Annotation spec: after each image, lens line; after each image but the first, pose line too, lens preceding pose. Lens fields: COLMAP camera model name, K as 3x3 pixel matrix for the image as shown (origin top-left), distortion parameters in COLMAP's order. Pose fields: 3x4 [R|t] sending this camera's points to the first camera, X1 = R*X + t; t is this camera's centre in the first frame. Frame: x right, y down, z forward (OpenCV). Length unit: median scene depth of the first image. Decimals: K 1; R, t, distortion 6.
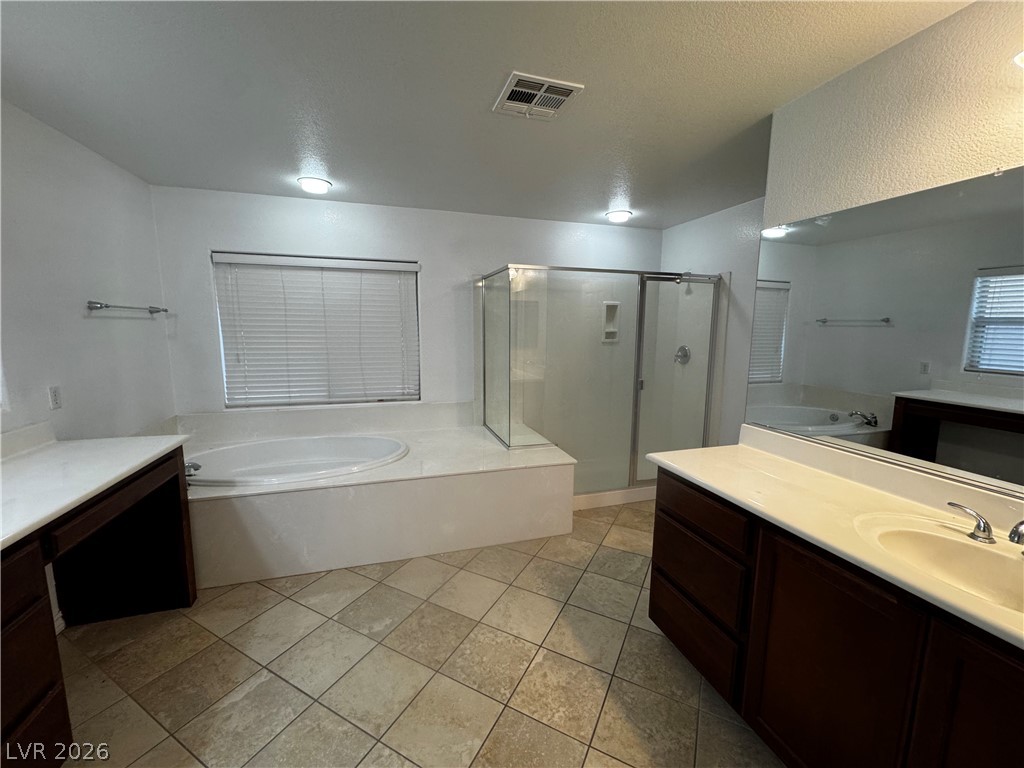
lens RADIAL K [[409.6, 0, 512.3], [0, 409.6, 383.5], [0, 0, 1]] dist [-0.004249, 0.000420]
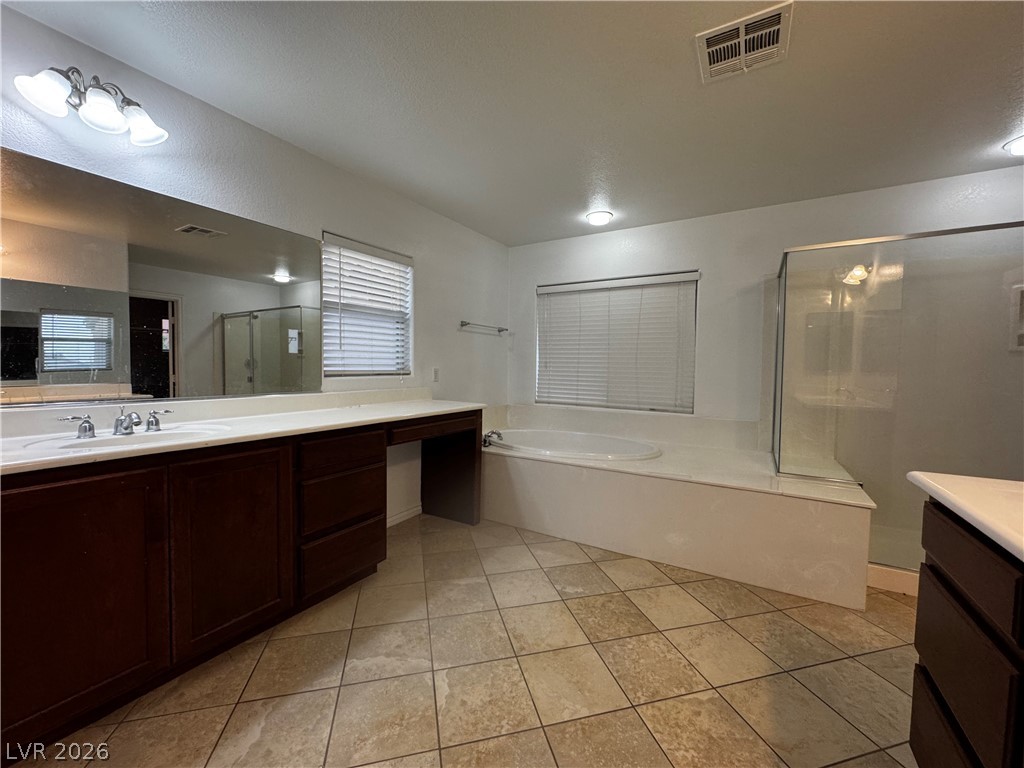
lens RADIAL K [[409.6, 0, 510.4], [0, 409.6, 382.5], [0, 0, 1]] dist [-0.004249, 0.000420]
pose [[0.667694, 0.030759, -0.743800, 0.305691], [-0.111085, 0.992076, -0.058692, 0.113050], [0.736101, 0.121813, 0.665820, 0.081376]]
